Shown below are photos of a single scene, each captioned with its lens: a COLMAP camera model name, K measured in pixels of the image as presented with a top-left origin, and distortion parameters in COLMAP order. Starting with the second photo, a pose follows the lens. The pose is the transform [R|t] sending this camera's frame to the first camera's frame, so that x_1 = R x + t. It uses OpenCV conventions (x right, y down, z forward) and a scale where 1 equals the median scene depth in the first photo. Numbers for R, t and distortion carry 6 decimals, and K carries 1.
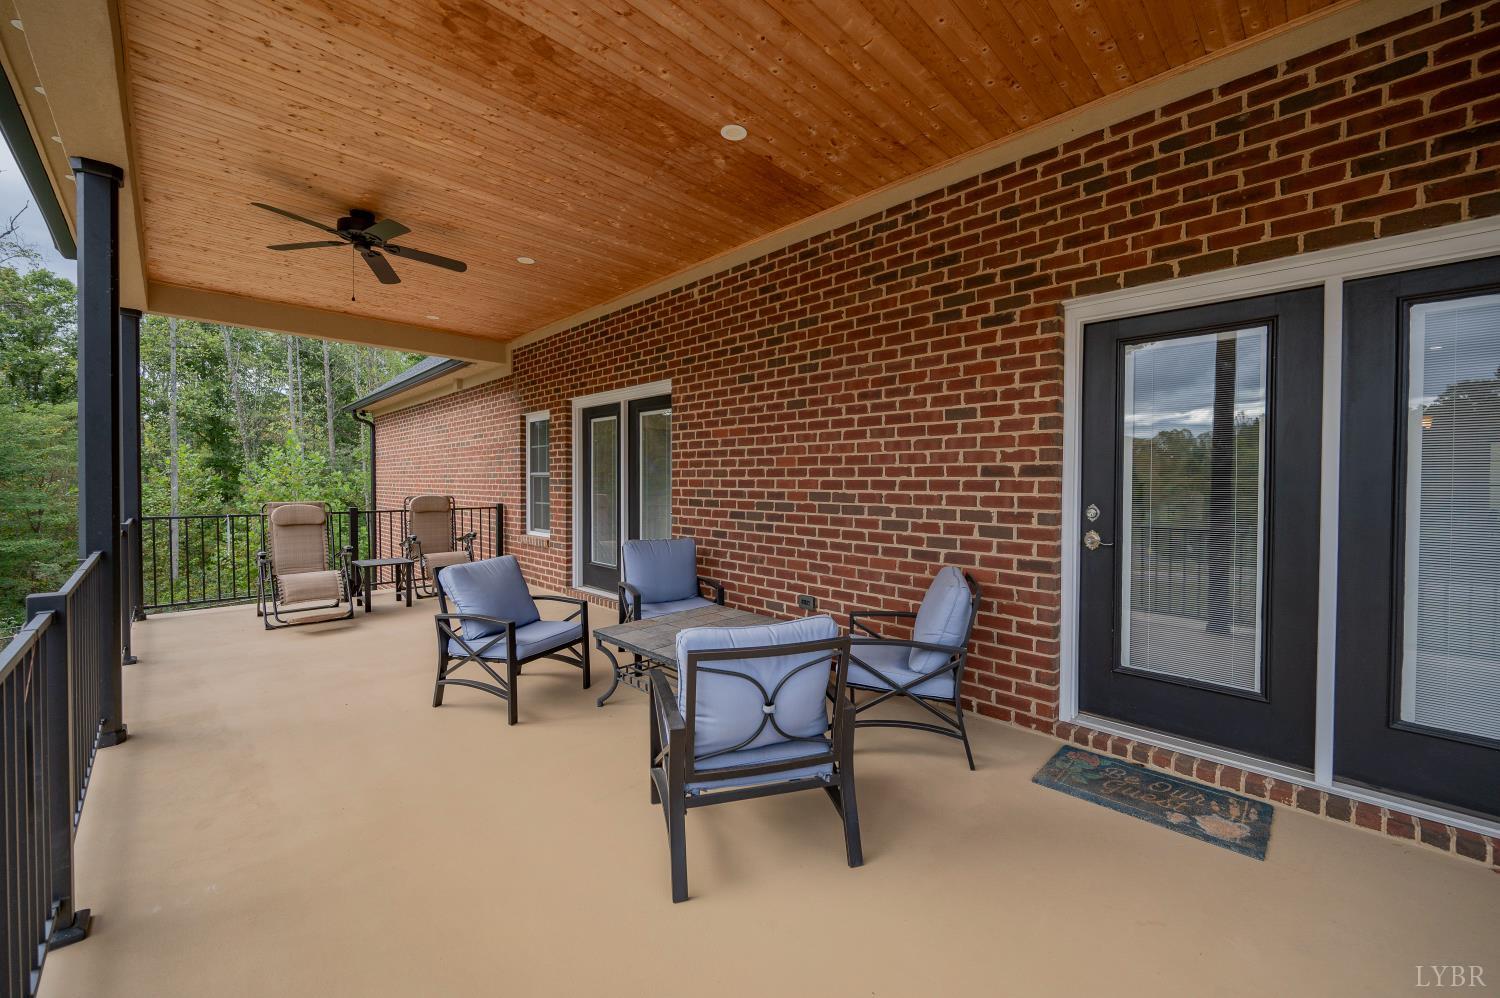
lens RADIAL K [[594.7, 0, 759.6], [0, 594.7, 502.7], [0, 0, 1]] dist [-0.000628, 0.000722]
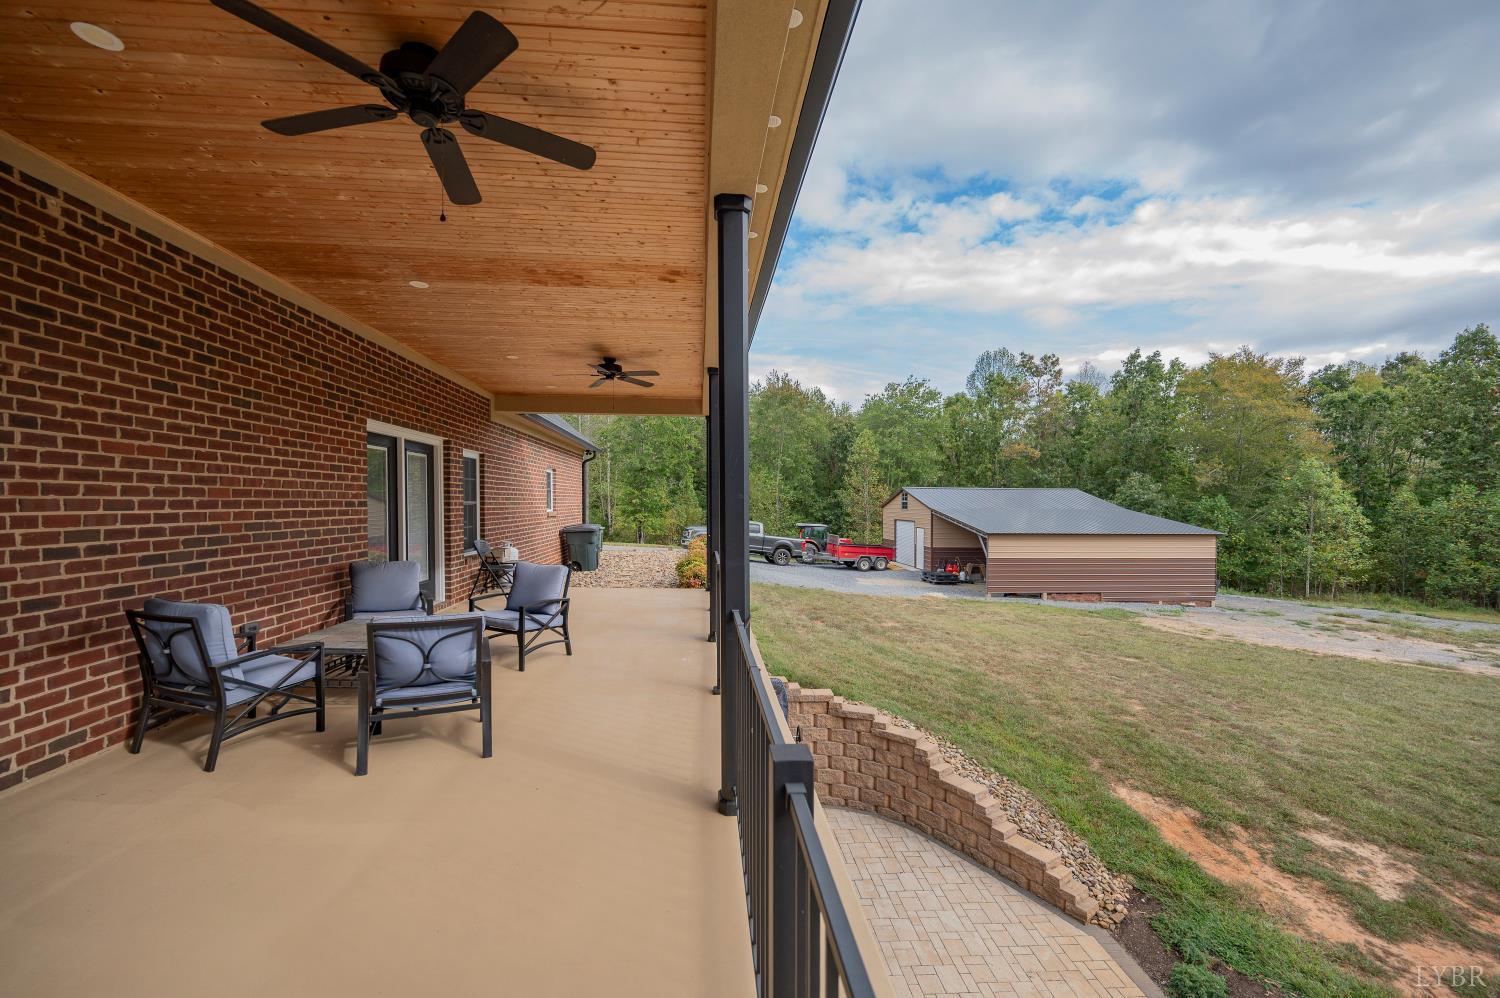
lens RADIAL K [[594.7, 0, 752.7], [0, 594.7, 504.3], [0, 0, 1]] dist [-0.000628, 0.000722]
pose [[-0.768593, -0.017058, 0.639510, -1.267224], [0.005049, 0.999452, 0.032726, -0.080779], [-0.639718, 0.028381, -0.768086, 1.236978]]
